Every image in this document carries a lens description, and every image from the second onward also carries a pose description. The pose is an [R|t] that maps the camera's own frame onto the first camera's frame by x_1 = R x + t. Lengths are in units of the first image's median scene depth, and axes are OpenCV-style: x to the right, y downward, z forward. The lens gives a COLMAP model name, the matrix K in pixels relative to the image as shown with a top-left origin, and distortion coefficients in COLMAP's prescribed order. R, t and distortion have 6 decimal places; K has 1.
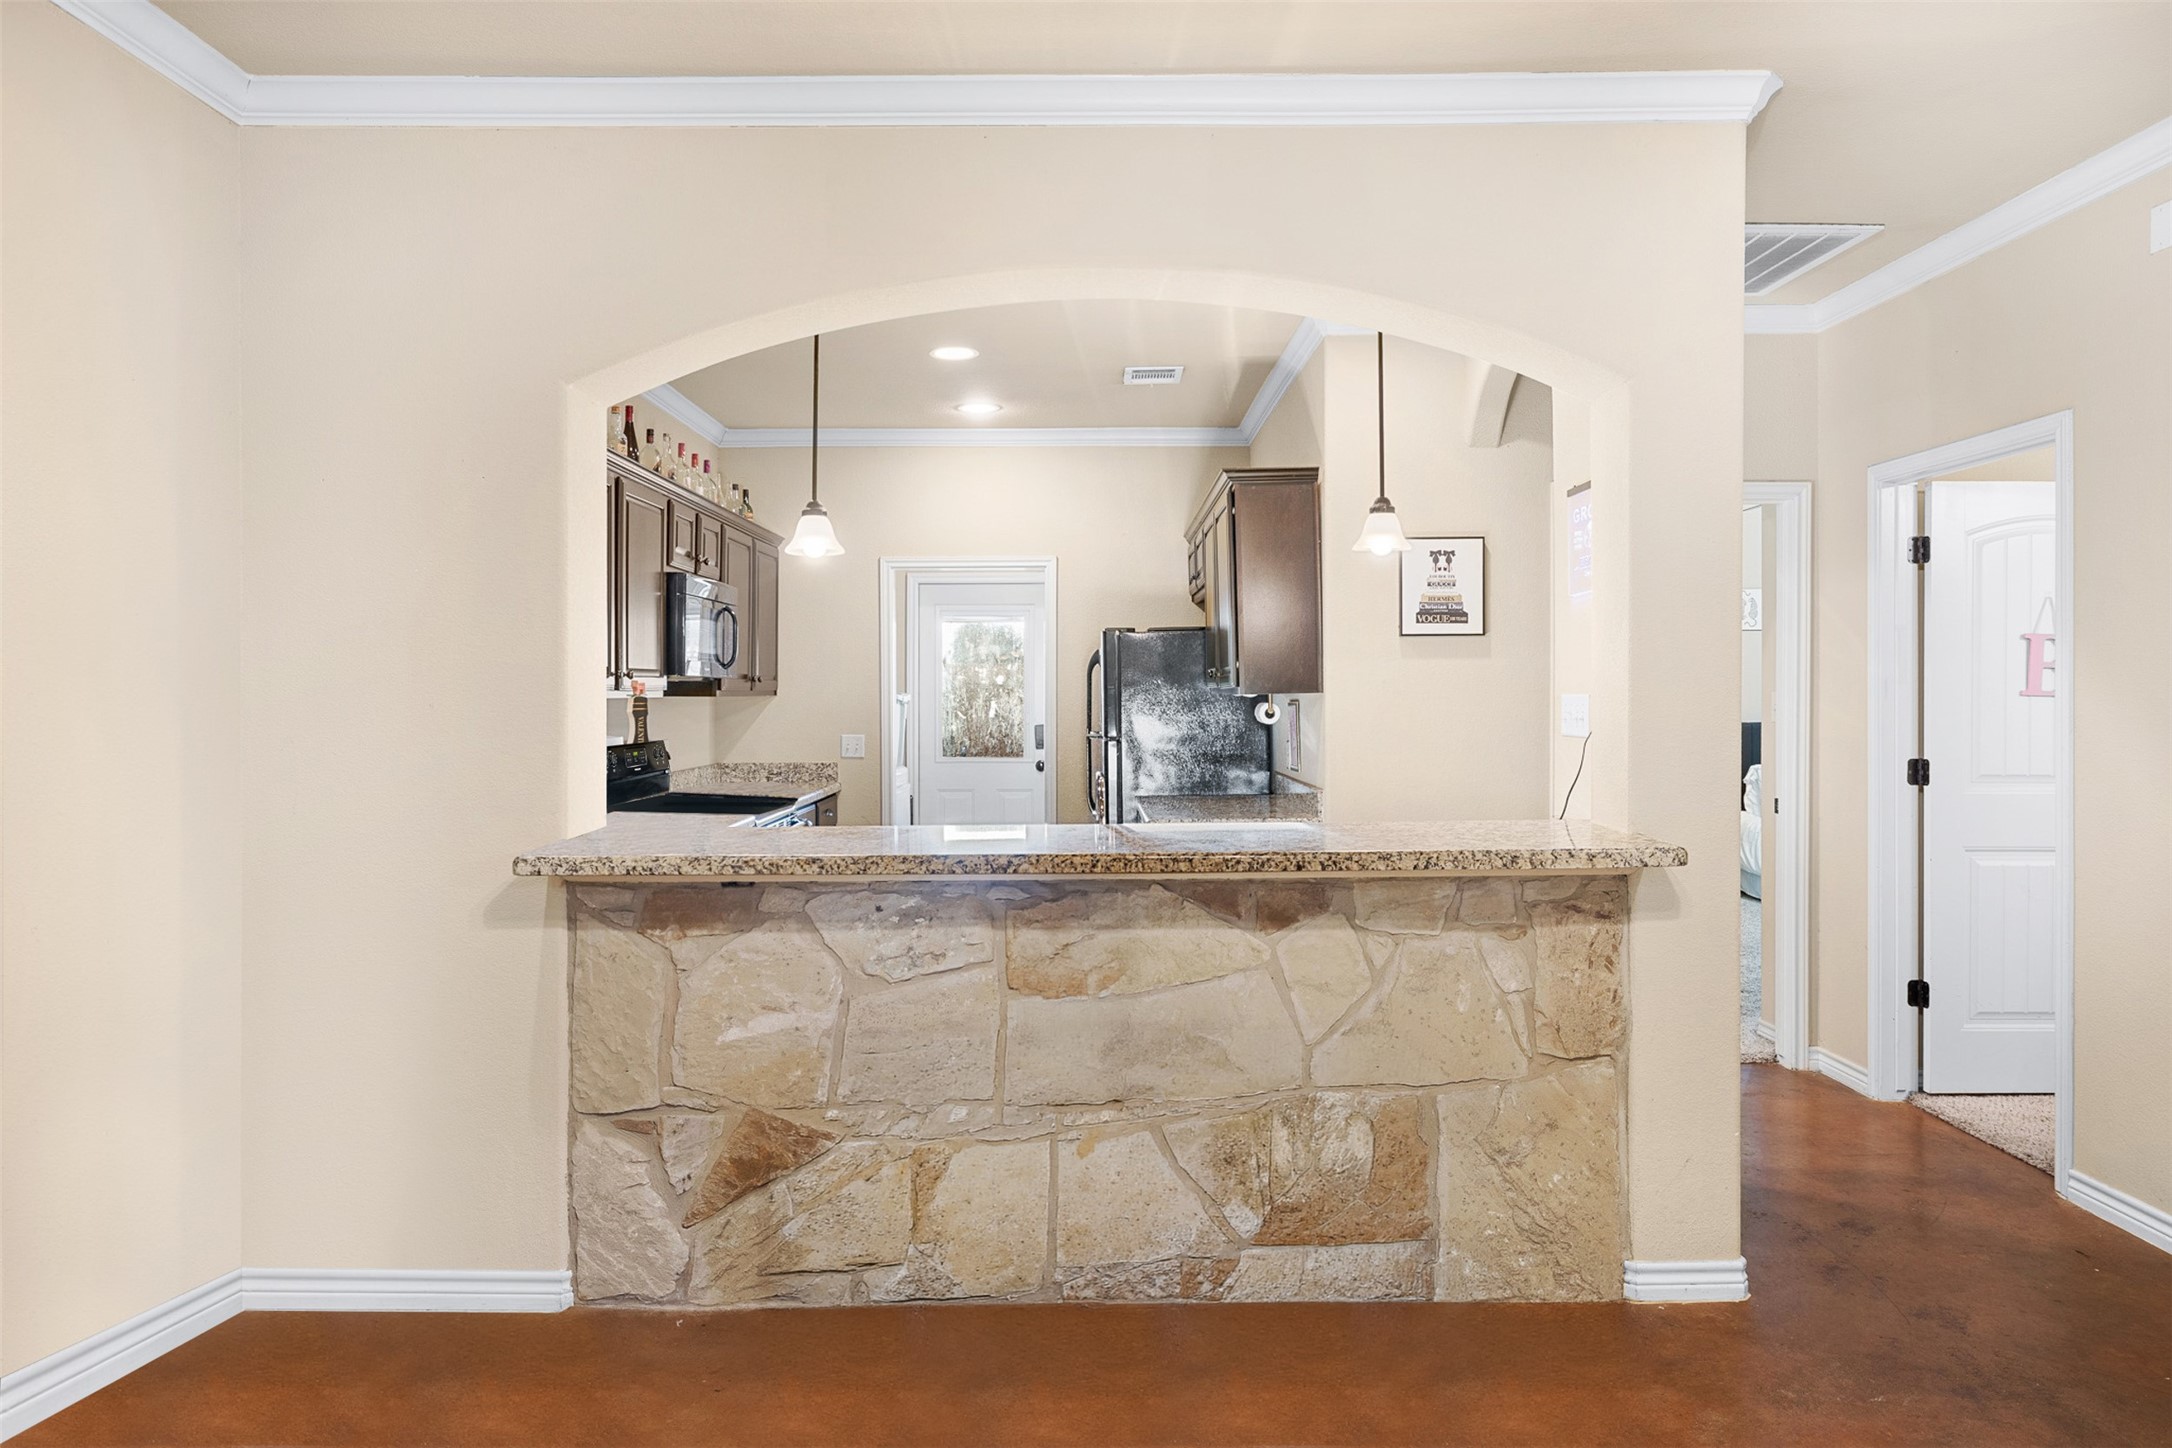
lens RADIAL K [[1356.6, 0, 1087.9], [0, 1356.6, 698.8], [0, 0, 1]] dist [-0.006181, 0.002150]
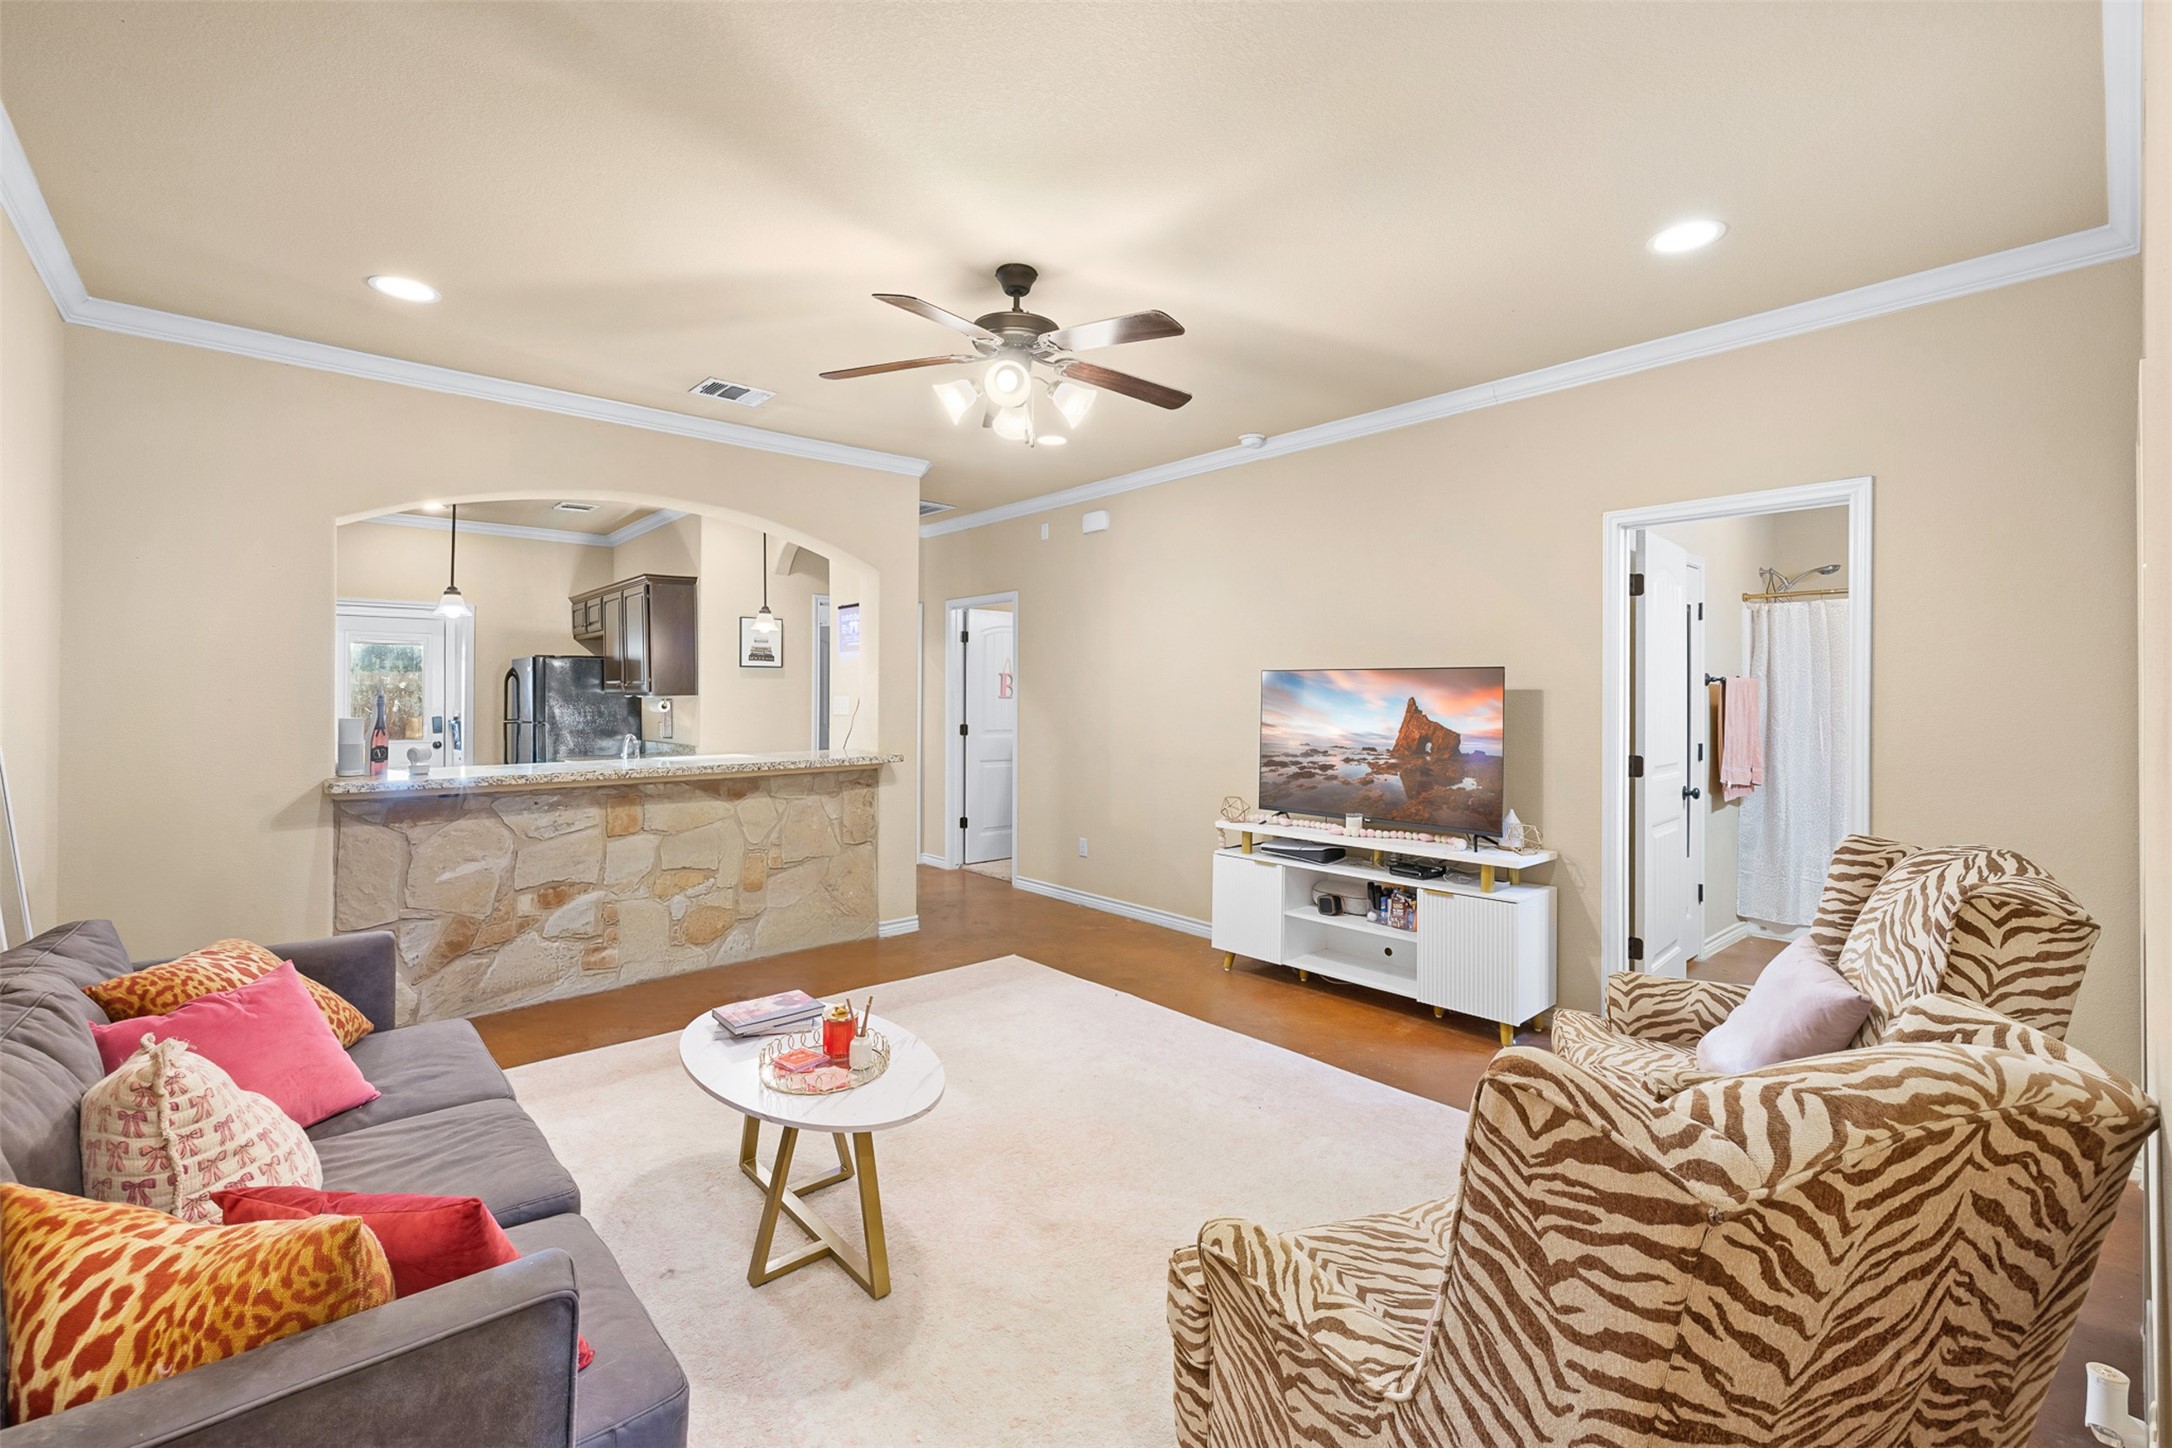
lens RADIAL K [[929.8, 0, 1086.0], [0, 929.8, 724.0], [0, 0, 1]] dist [0.003899, -0.000164]
pose [[0.752817, -0.015290, 0.658052, -0.439870], [-0.001353, 0.999692, 0.024776, 0.004324], [-0.658228, -0.019542, 0.752565, -0.546209]]
